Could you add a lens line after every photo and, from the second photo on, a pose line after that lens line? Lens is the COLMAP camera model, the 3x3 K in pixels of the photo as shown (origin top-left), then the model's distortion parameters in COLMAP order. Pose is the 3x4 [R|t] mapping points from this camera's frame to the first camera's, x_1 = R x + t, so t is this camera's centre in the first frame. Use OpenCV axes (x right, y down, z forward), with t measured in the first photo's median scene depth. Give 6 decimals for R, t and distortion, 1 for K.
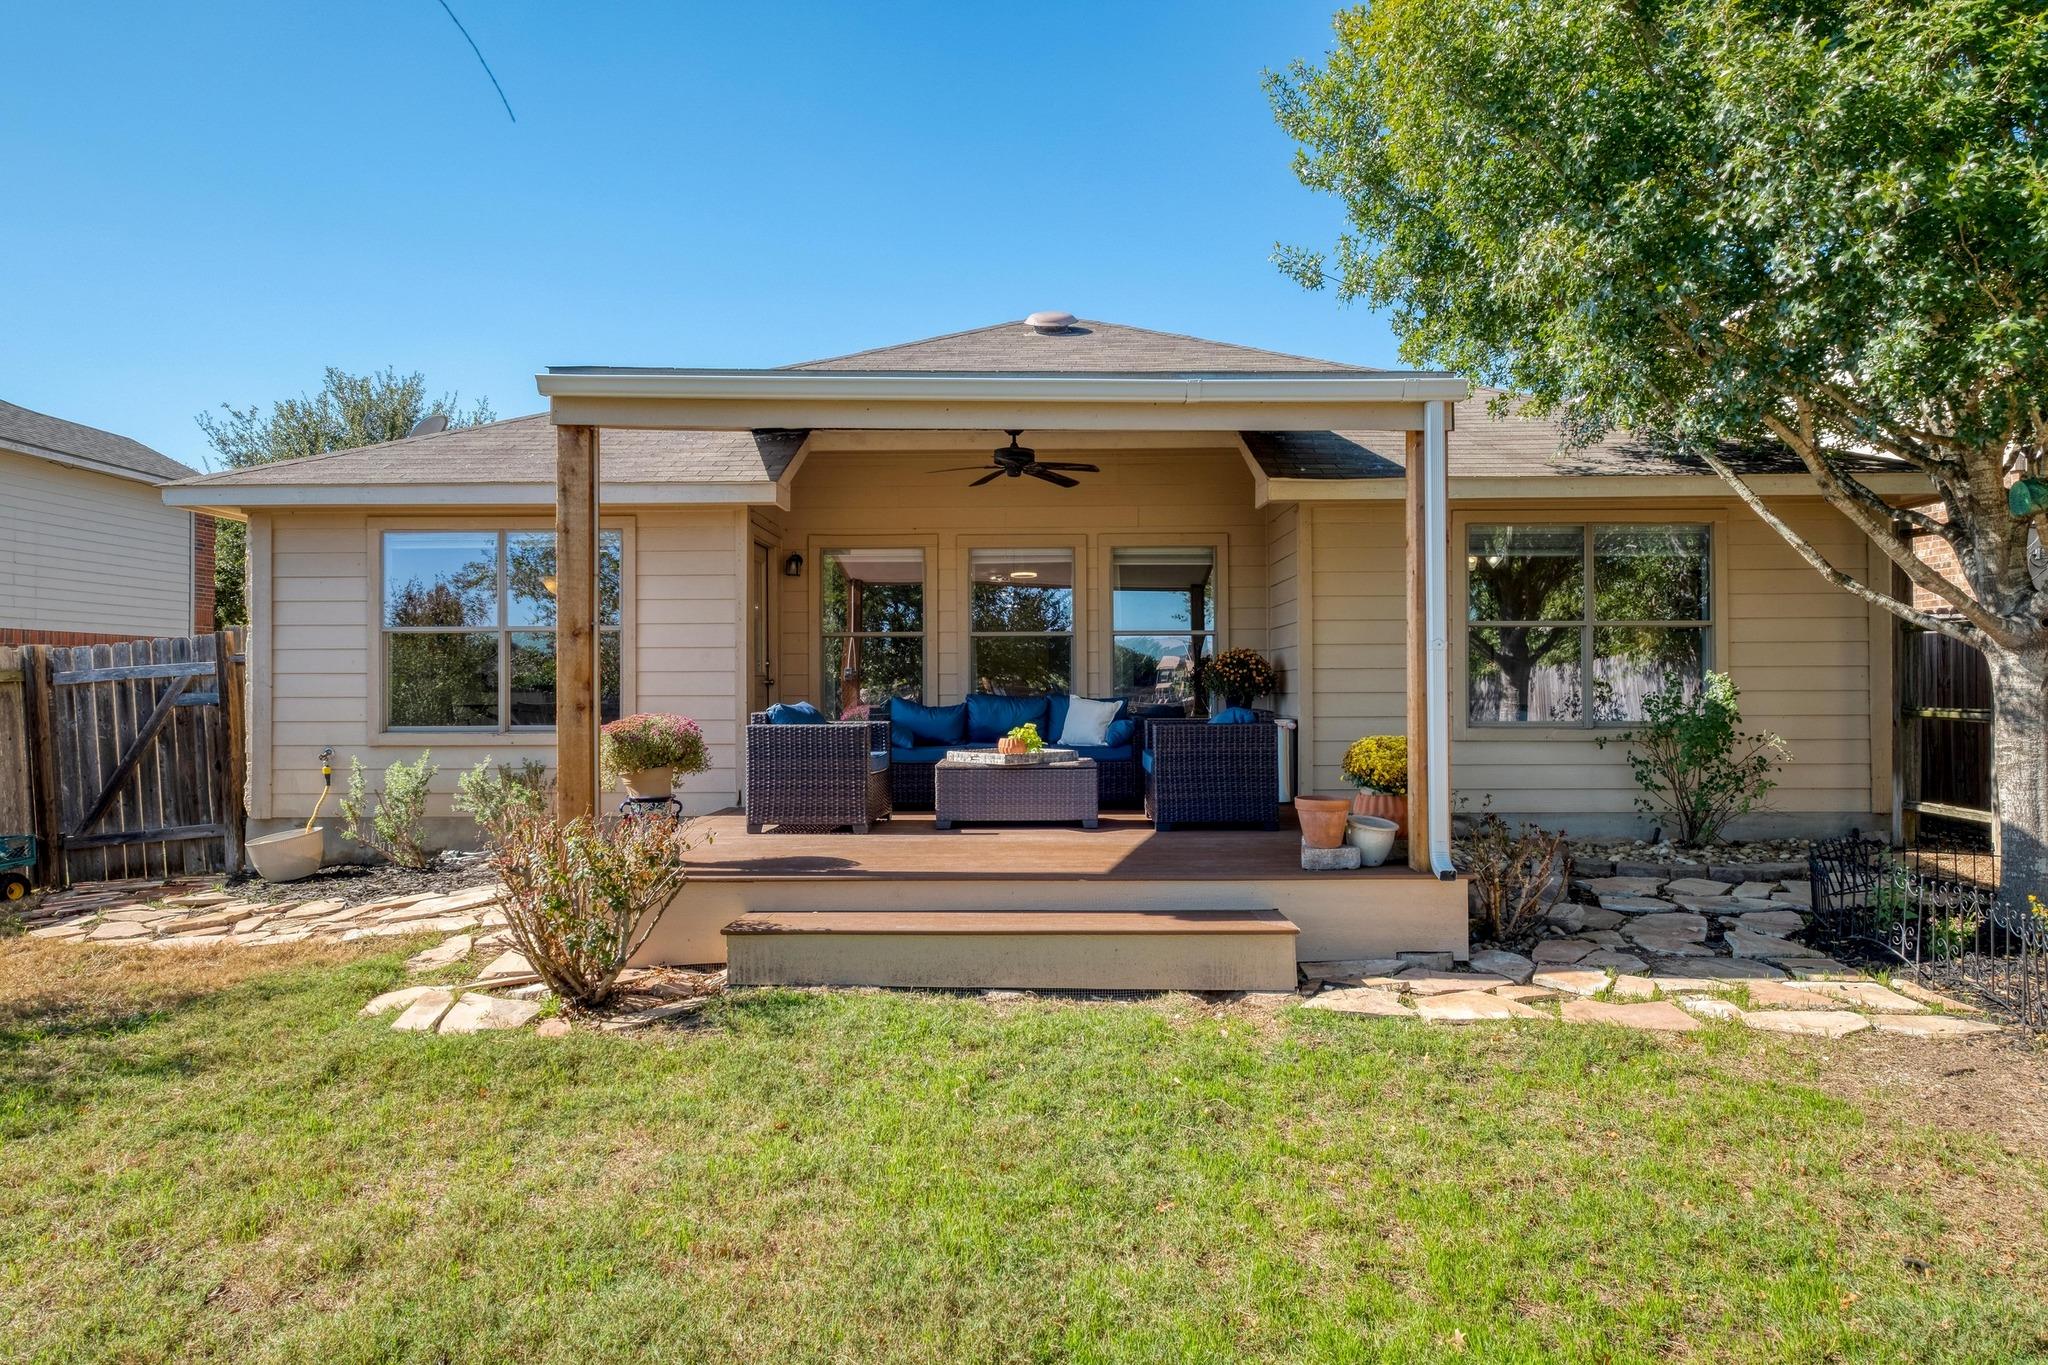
lens RADIAL K [[1175.6, 0, 1023.2], [0, 1175.6, 654.0], [0, 0, 1]] dist [0.002435, 0.001061]
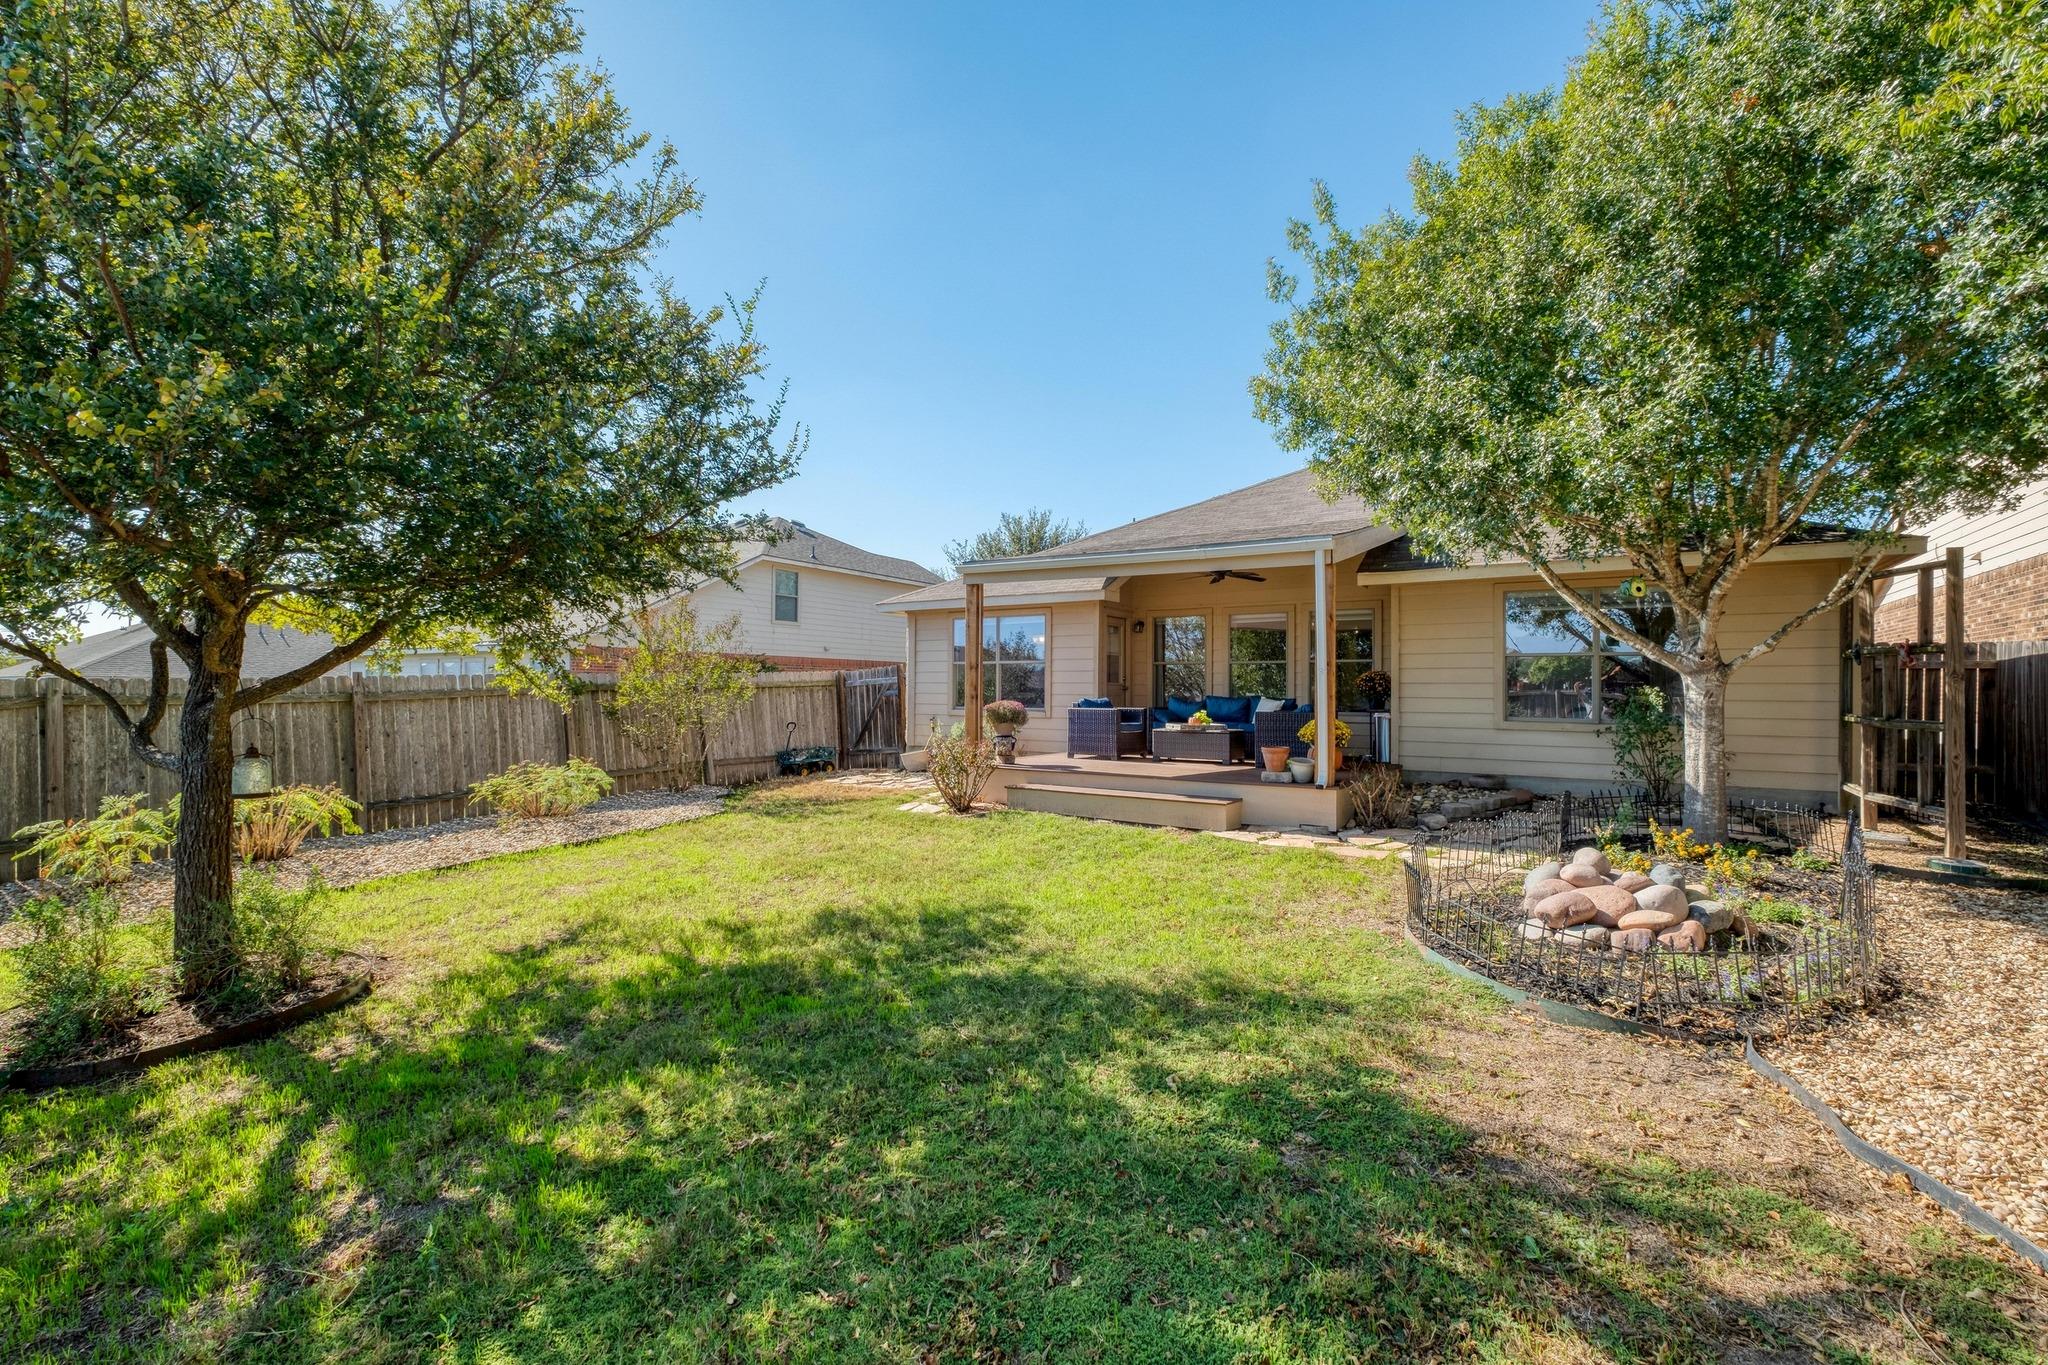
lens RADIAL K [[891.5, 0, 1019.7], [0, 891.5, 673.6], [0, 0, 1]] dist [0.000057, -0.000559]
pose [[0.836876, 0.000866, -0.547392, 0.477355], [0.000283, 0.999998, 0.002014, -0.003333], [0.547393, -0.001840, 0.836874, -0.332995]]
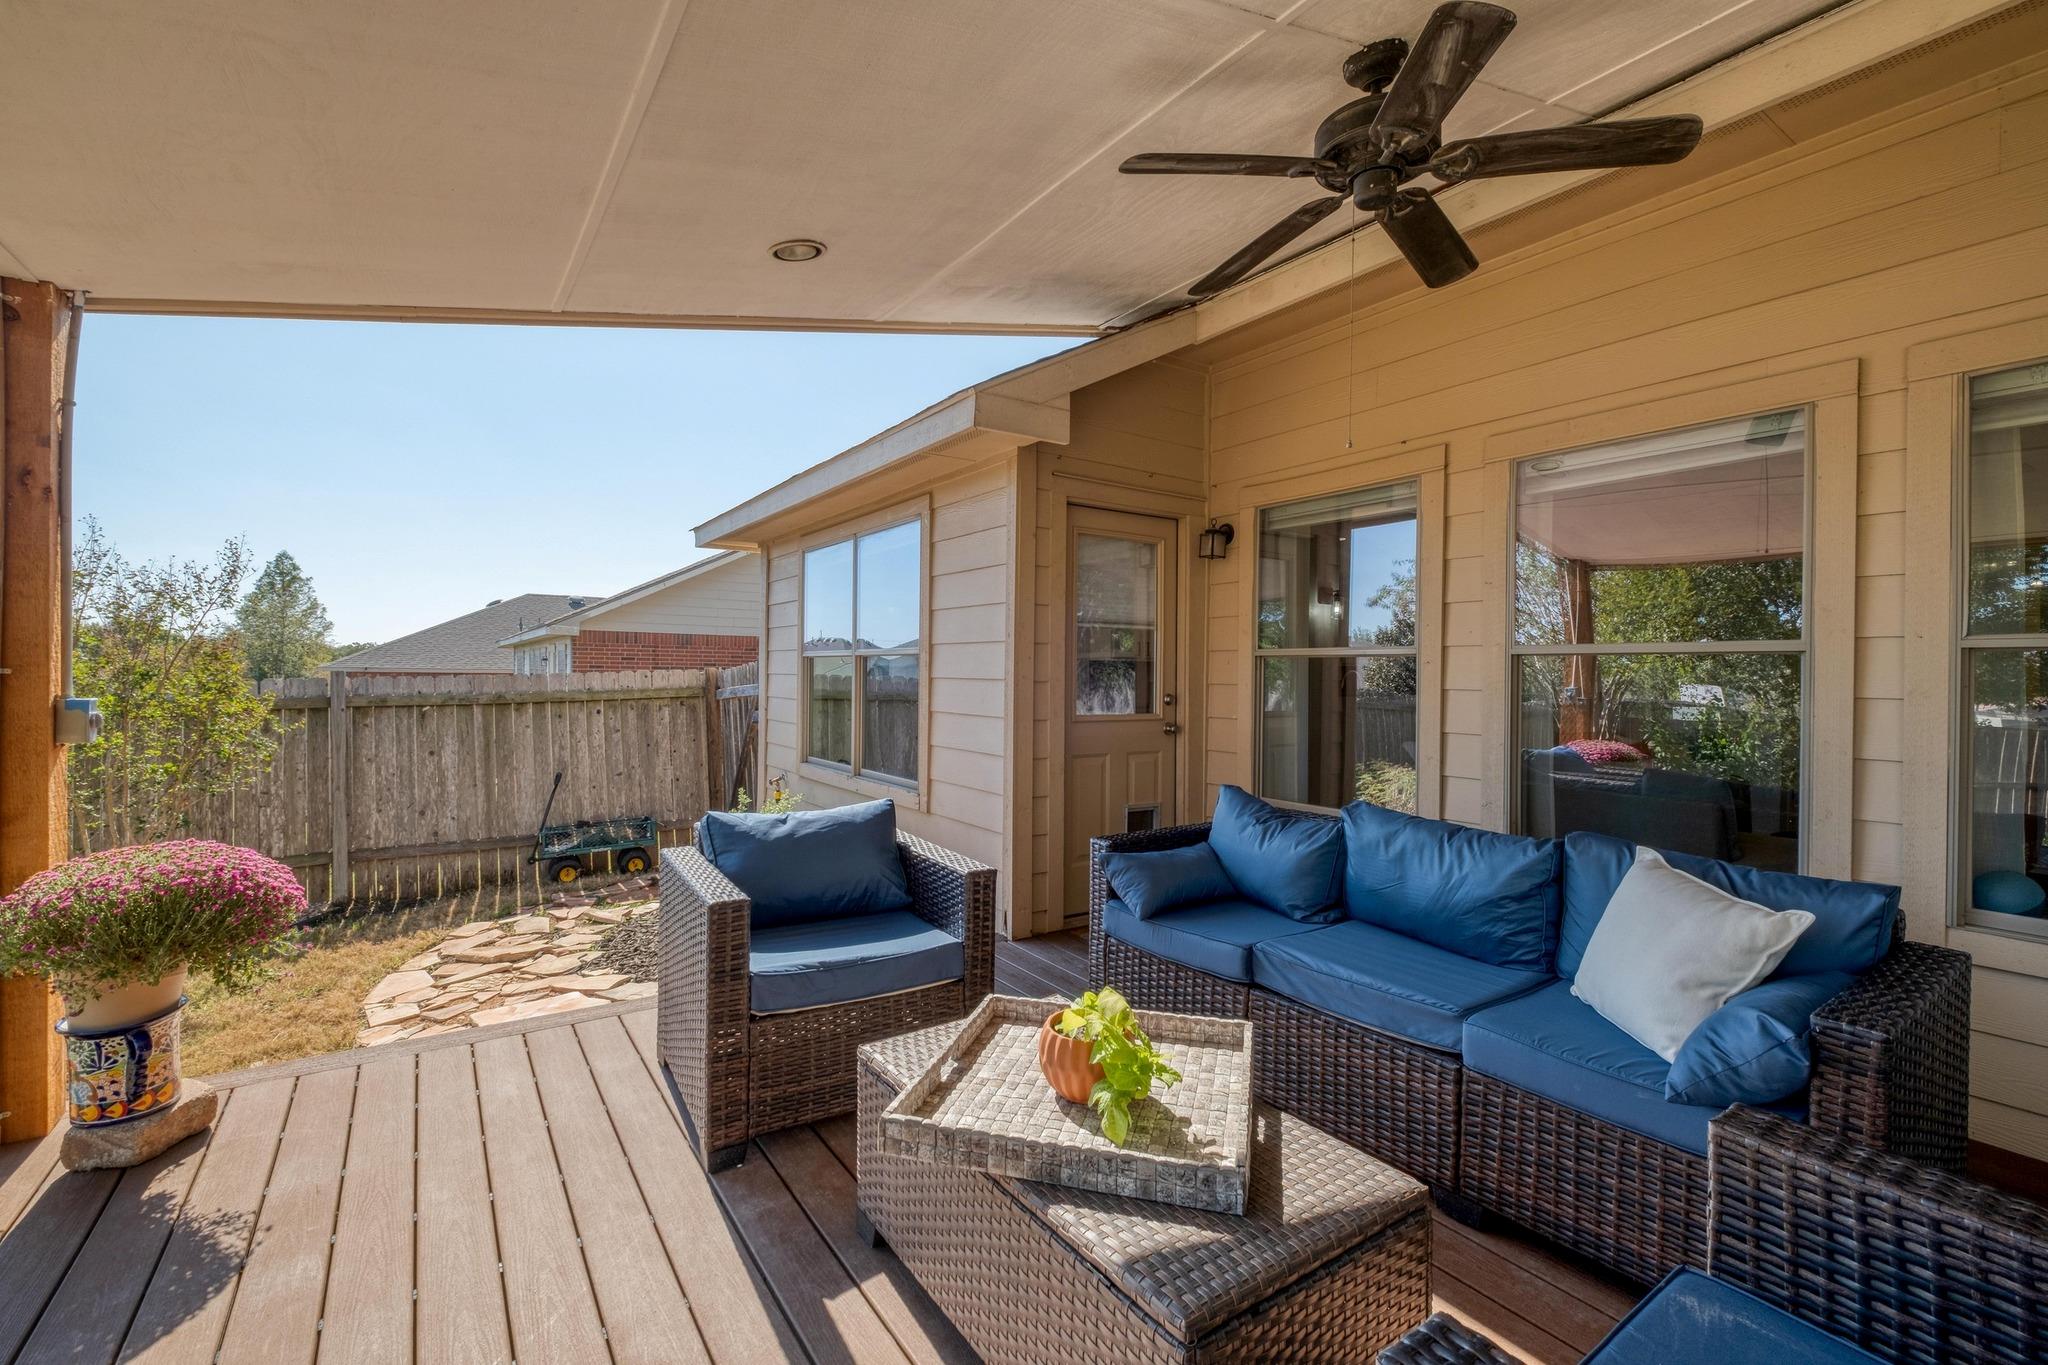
lens RADIAL K [[891.5, 0, 1019.7], [0, 891.5, 673.6], [0, 0, 1]] dist [0.000057, -0.000559]
pose [[0.552462, 0.012362, -0.833446, 0.159462], [0.006269, 0.999800, 0.018985, -0.018004], [0.833514, -0.015714, 0.552275, 0.755585]]
